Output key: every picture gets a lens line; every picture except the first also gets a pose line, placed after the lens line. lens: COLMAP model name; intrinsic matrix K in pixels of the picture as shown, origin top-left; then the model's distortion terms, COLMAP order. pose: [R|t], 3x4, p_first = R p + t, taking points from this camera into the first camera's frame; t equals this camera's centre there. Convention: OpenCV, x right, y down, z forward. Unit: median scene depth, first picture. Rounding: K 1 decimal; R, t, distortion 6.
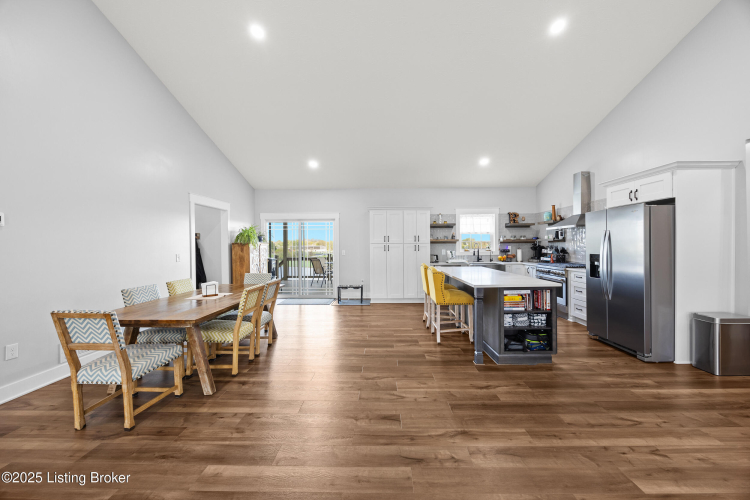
lens RADIAL K [[290.4, 0, 379.0], [0, 290.4, 245.5], [0, 0, 1]] dist [-0.001412, -0.000101]
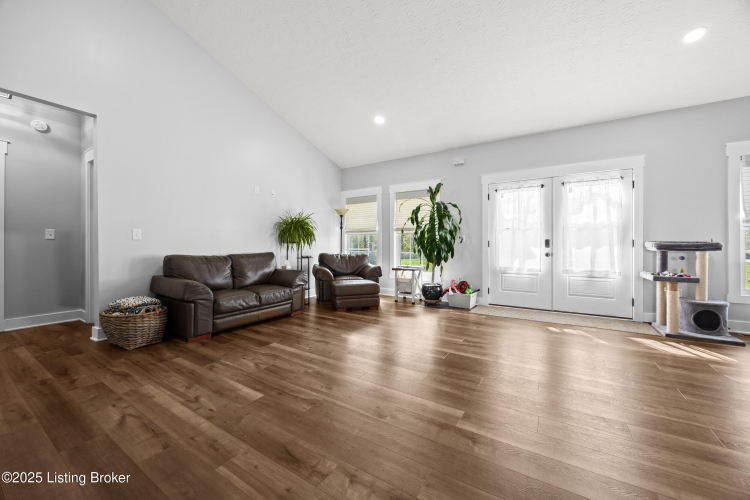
lens RADIAL K [[290.4, 0, 379.0], [0, 290.4, 245.5], [0, 0, 1]] dist [-0.001412, -0.000101]
pose [[-0.855860, 0.006152, 0.517170, -0.048663], [0.002649, 0.999968, -0.007510, 0.047962], [-0.517200, -0.005057, -0.855850, 0.459011]]
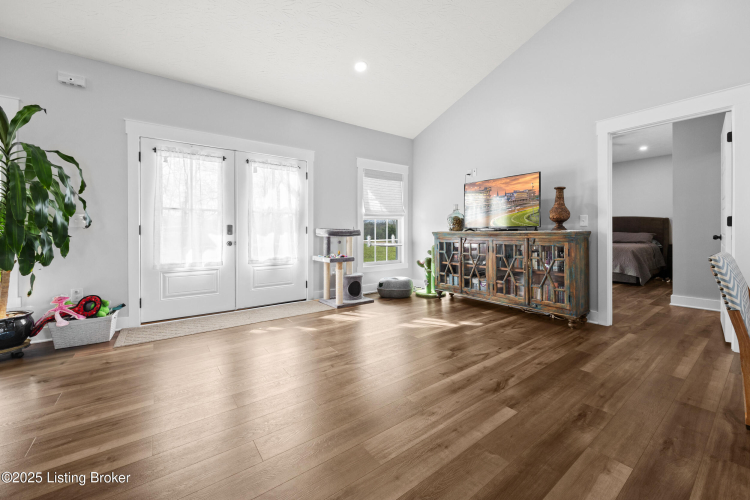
lens RADIAL K [[305.3, 0, 406.7], [0, 305.3, 233.2], [0, 0, 1]] dist [-0.002405, -0.000104]
pose [[-0.759606, 0.010378, -0.650301, 0.089012], [0.011232, 0.999933, 0.002838, 0.047718], [0.650287, -0.005148, -0.759671, 0.341023]]
